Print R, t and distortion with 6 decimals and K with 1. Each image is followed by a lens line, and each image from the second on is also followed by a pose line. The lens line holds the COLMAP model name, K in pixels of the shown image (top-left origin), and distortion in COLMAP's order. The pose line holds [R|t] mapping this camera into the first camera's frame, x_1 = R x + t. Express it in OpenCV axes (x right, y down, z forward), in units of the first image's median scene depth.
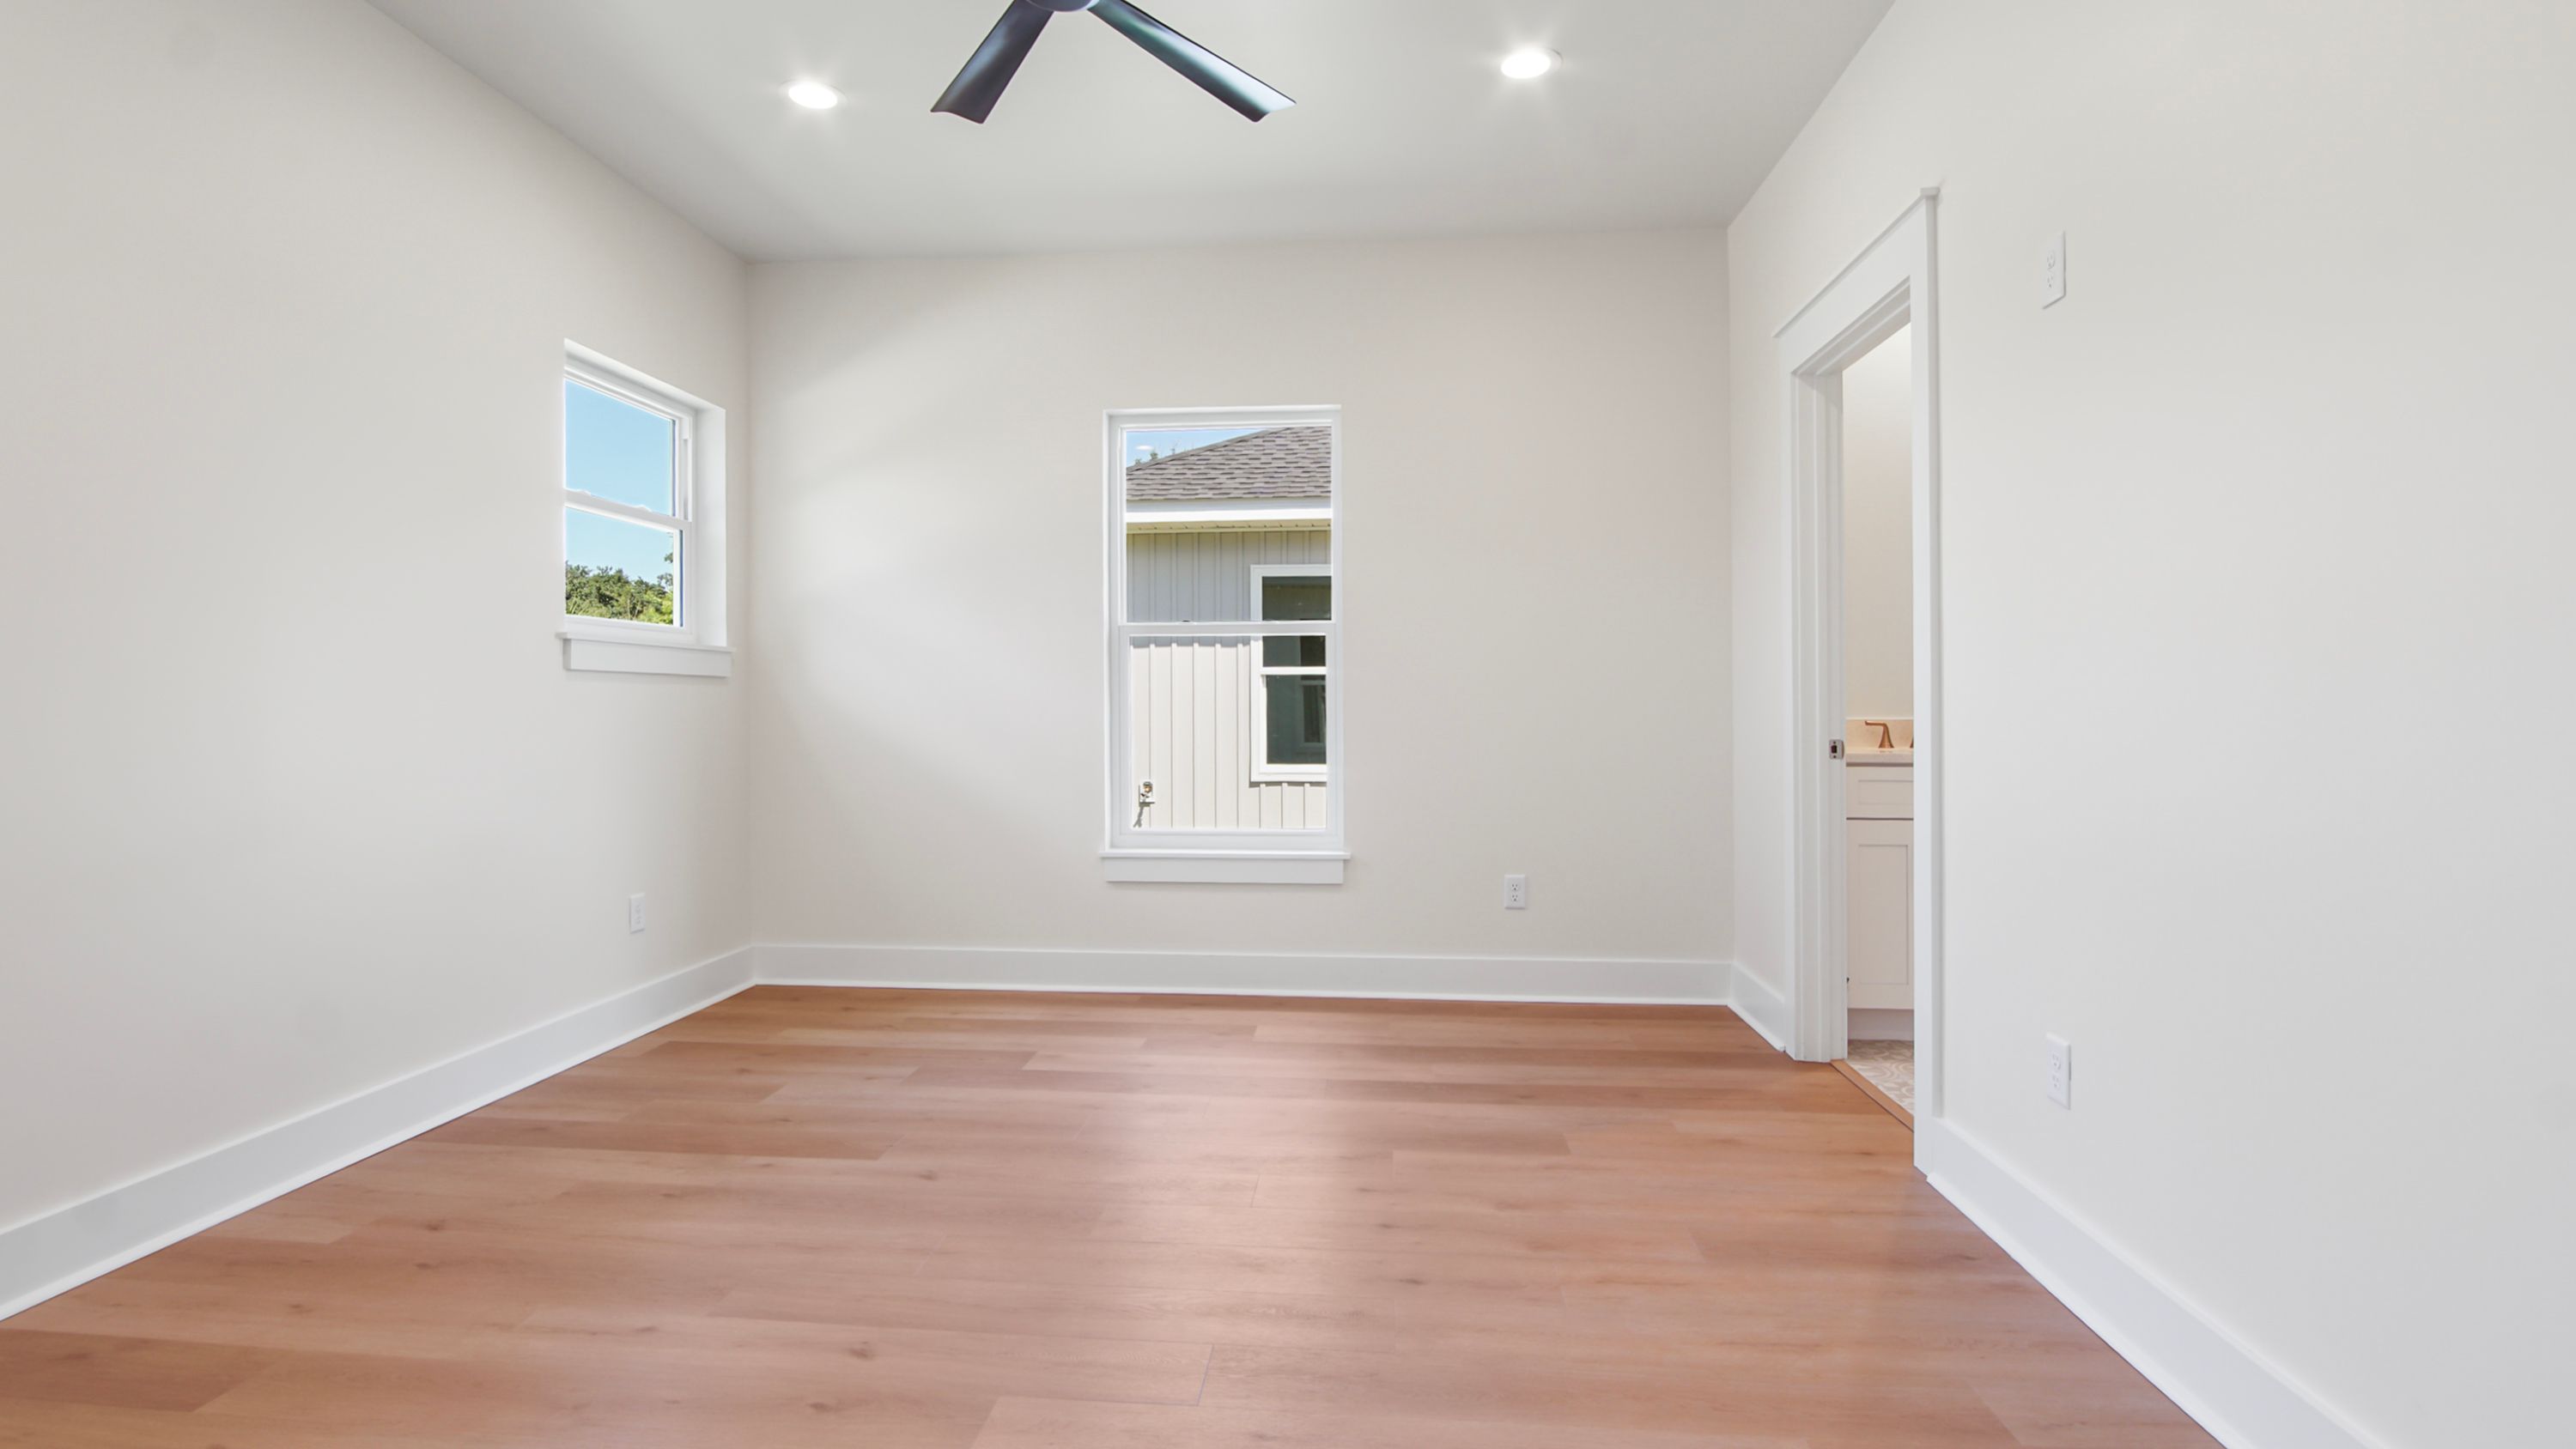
lens RADIAL K [[1189.4, 0, 1287.1], [0, 1189.4, 704.0], [0, 0, 1]] dist [-0.015251, 0.000243]
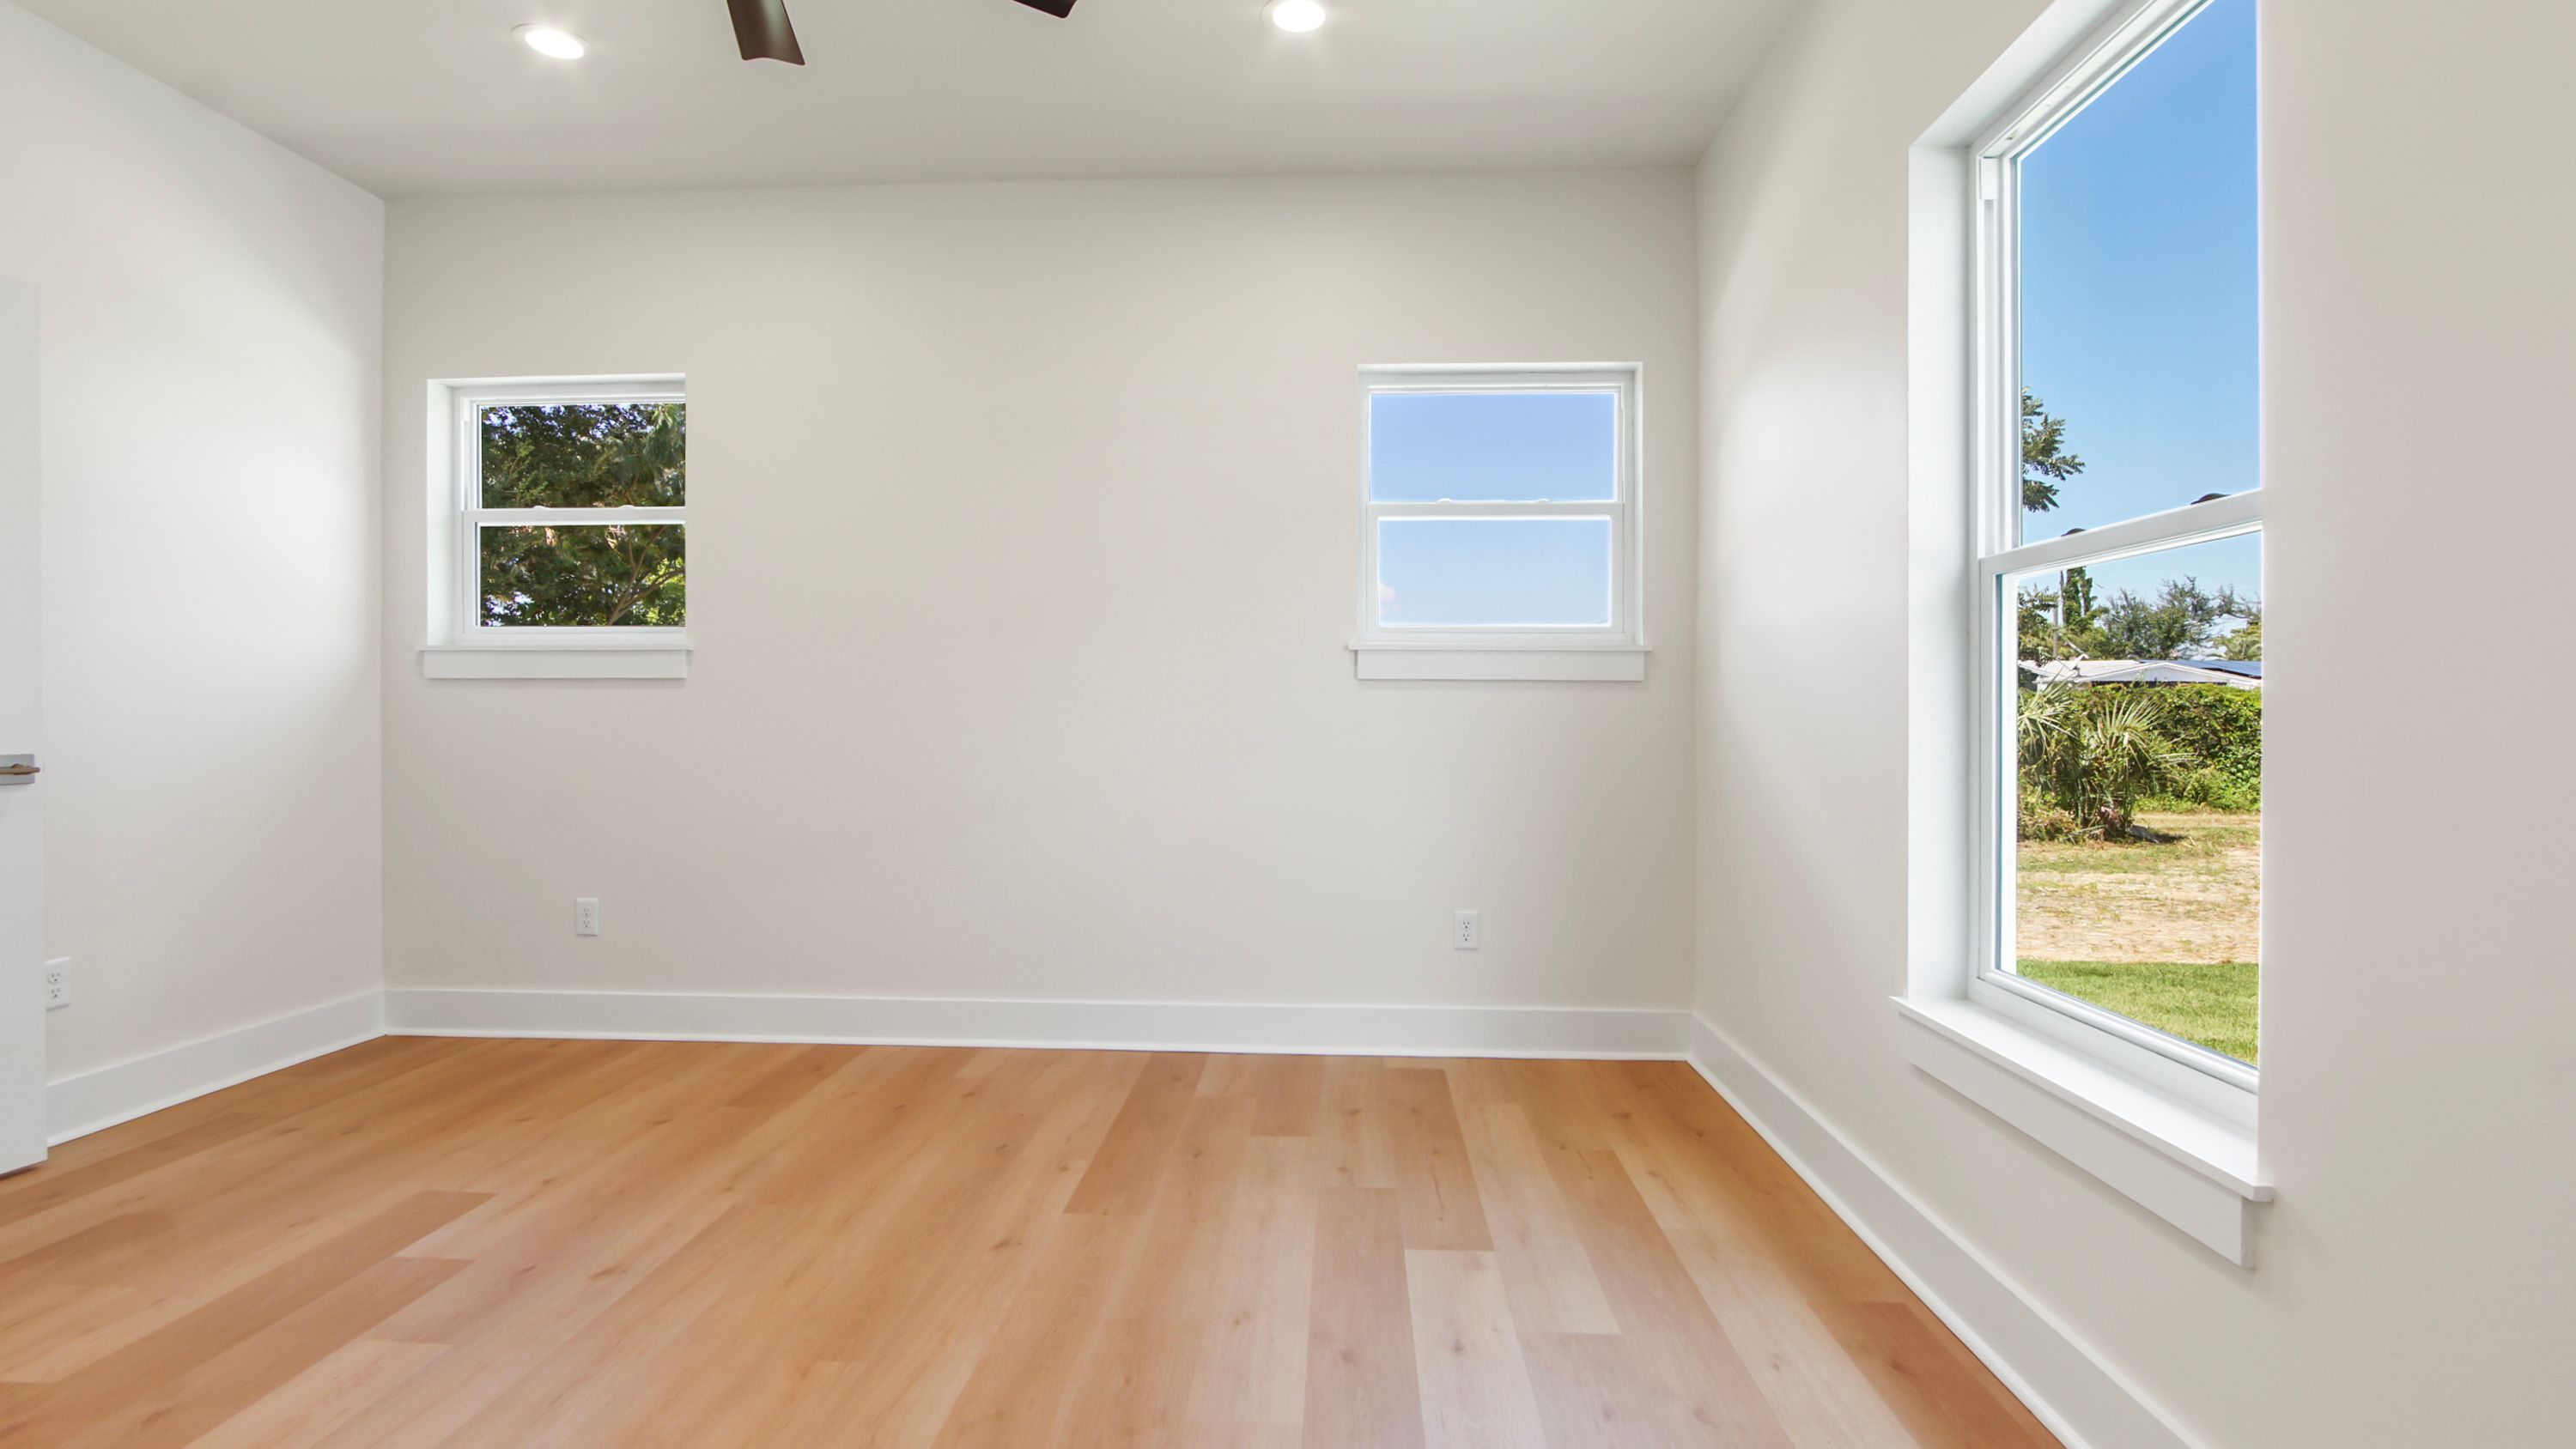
lens RADIAL K [[1189.4, 0, 1287.1], [0, 1189.4, 704.0], [0, 0, 1]] dist [-0.015251, 0.000243]
pose [[0.034248, -0.013650, -0.999320, 0.493756], [-0.009475, 0.999857, -0.013982, 0.009692], [0.999368, 0.009947, 0.034113, 0.998165]]
